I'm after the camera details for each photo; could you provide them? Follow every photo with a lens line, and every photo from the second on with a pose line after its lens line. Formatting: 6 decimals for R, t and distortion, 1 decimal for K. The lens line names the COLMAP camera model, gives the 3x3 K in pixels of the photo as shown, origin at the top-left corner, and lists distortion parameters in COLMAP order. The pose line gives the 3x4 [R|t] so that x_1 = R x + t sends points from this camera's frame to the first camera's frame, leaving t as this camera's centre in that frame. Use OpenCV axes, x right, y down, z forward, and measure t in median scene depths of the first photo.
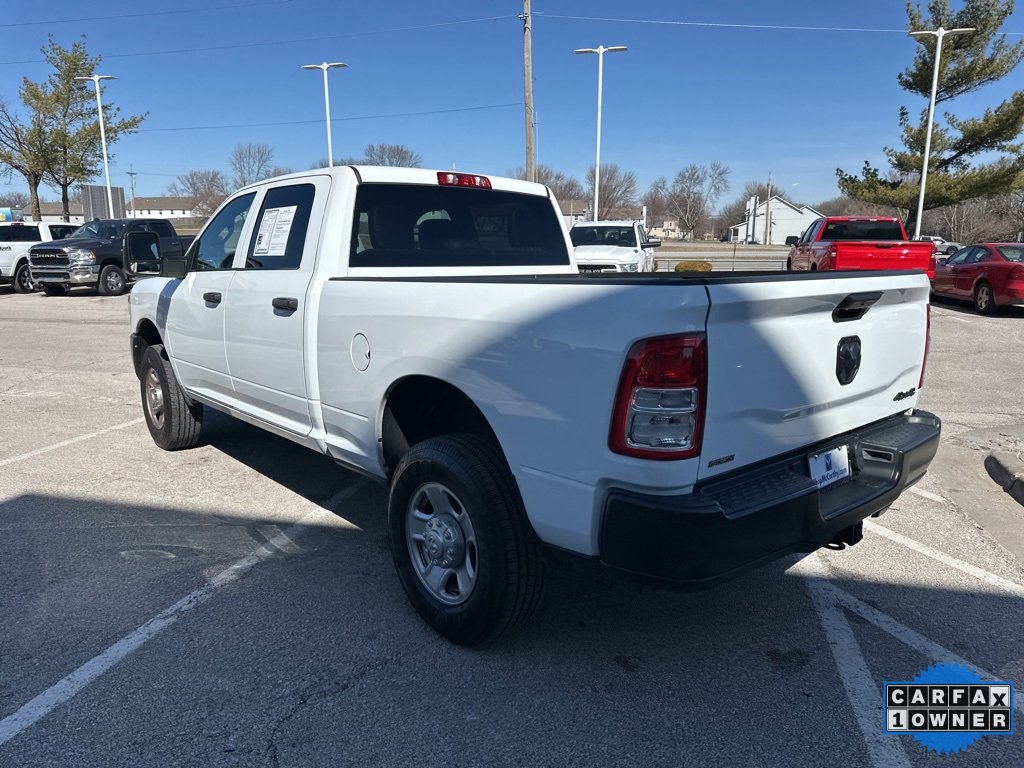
lens RADIAL K [[720.3, 0, 509.6], [0, 720.3, 383.0], [0, 0, 1]] dist [0.041648, -0.046879]
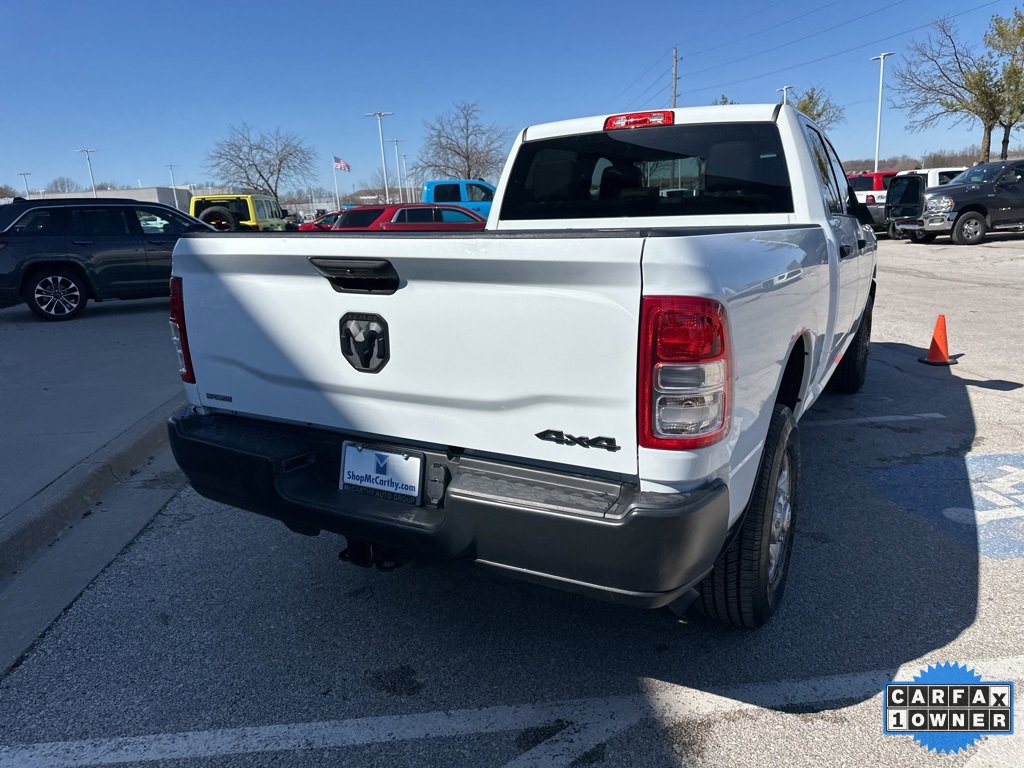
lens RADIAL K [[720.3, 0, 514.7], [0, 720.3, 394.2], [0, 0, 1]] dist [0.041648, -0.046879]
pose [[0.334849, 0.220068, -0.916213, 0.676318], [-0.140976, 0.973101, 0.182210, -0.076741], [0.931666, 0.068151, 0.356866, 0.468803]]
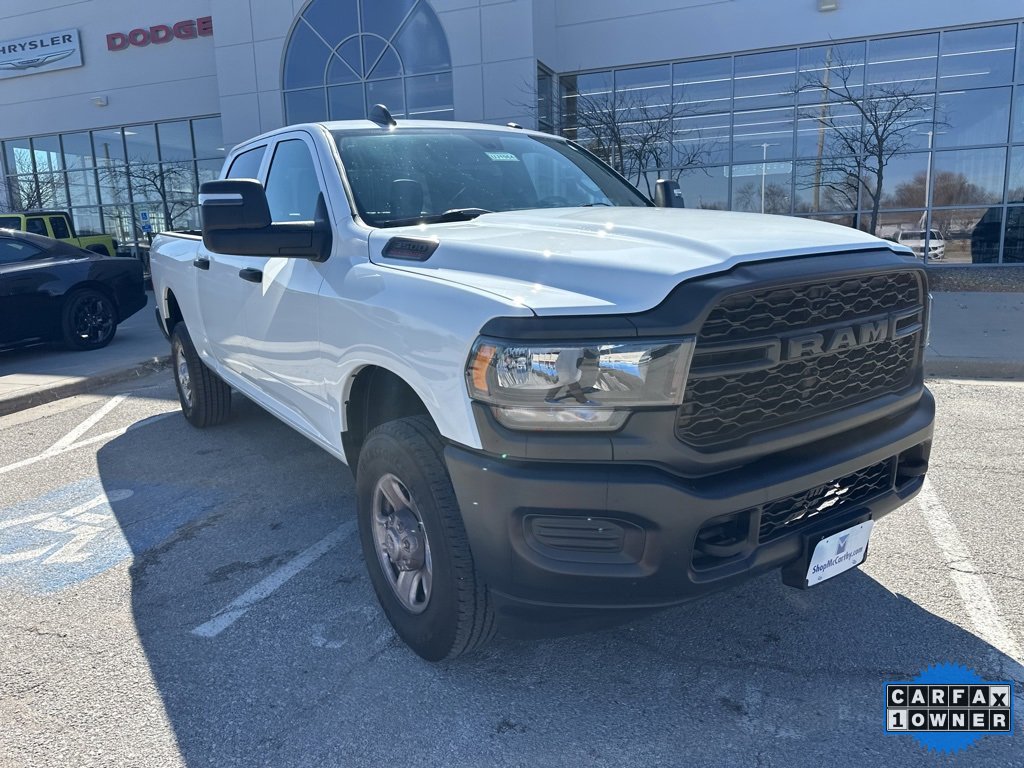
lens RADIAL K [[720.3, 0, 511.0], [0, 720.3, 384.2], [0, 0, 1]] dist [0.041648, -0.046879]
pose [[-0.991949, 0.000829, 0.126638, -0.426517], [0.050538, 0.919494, 0.389841, -0.328949], [-0.116120, 0.393102, -0.912133, 1.887418]]
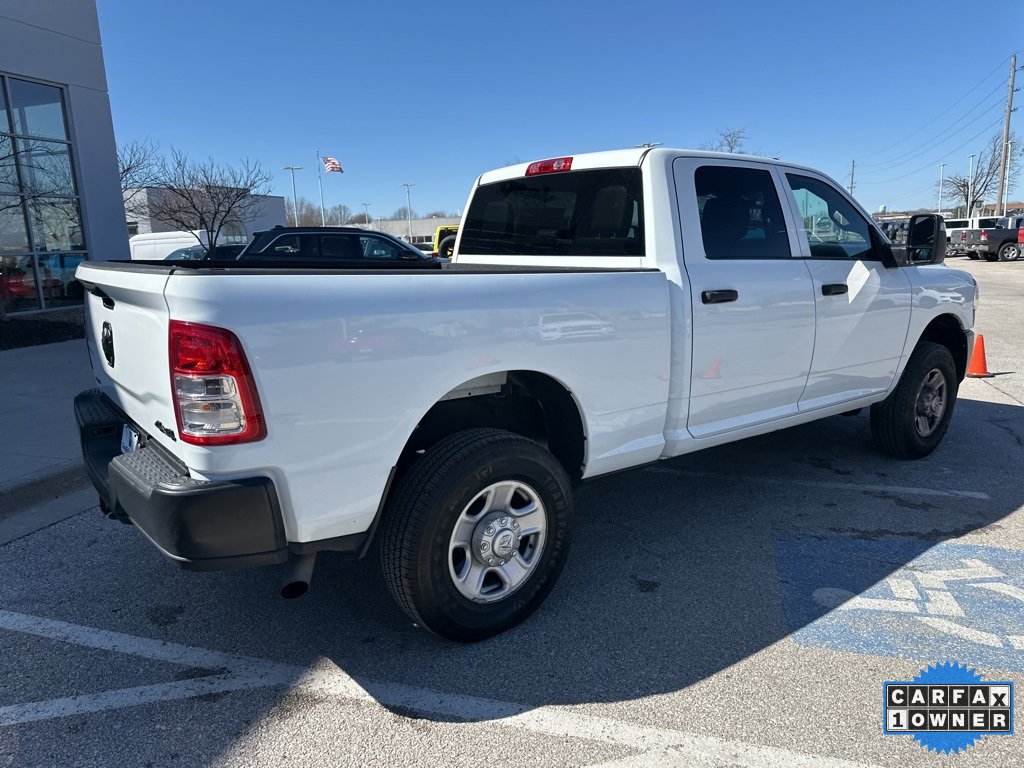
lens RADIAL K [[720.3, 0, 511.0], [0, 720.3, 383.9], [0, 0, 1]] dist [0.041648, -0.046879]
pose [[-0.059294, 0.188621, -0.980258, 0.804652], [-0.166861, 0.966297, 0.196027, -0.154062], [0.984196, 0.175190, -0.025822, 0.873022]]
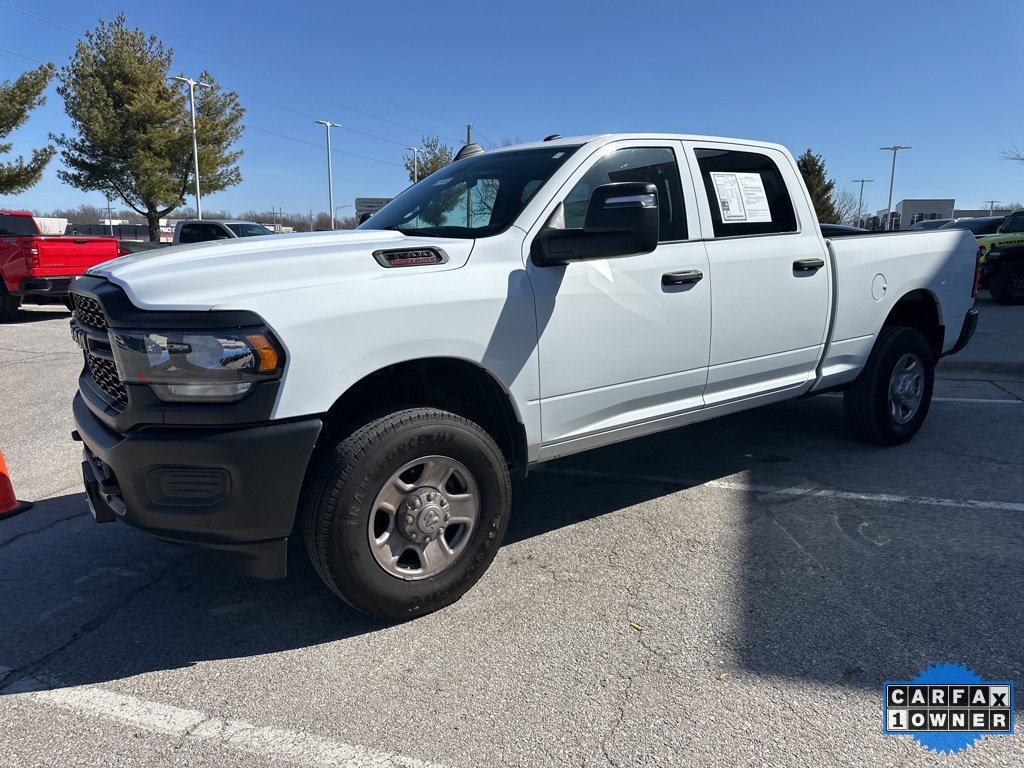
lens RADIAL K [[720.3, 0, 507.2], [0, 720.3, 383.2], [0, 0, 1]] dist [0.041648, -0.046879]
pose [[0.089597, -0.192356, 0.977226, -1.134824], [0.201707, 0.964345, 0.171327, -0.168500], [-0.975339, 0.181763, 0.125202, 1.040575]]
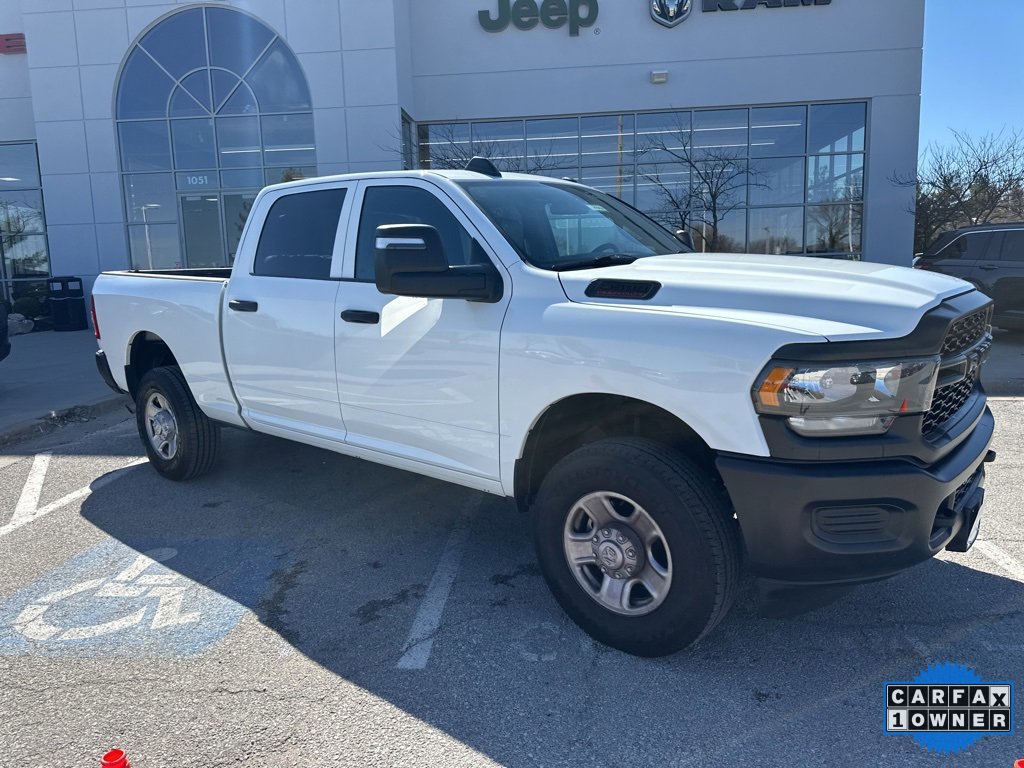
lens RADIAL K [[720.3, 0, 511.9], [0, 720.3, 388.8], [0, 0, 1]] dist [0.041648, -0.046879]
pose [[-0.988206, 0.044437, -0.146541, -0.116890], [-0.009663, 0.936966, 0.349287, -0.348036], [0.152825, 0.346583, -0.925486, 1.941597]]
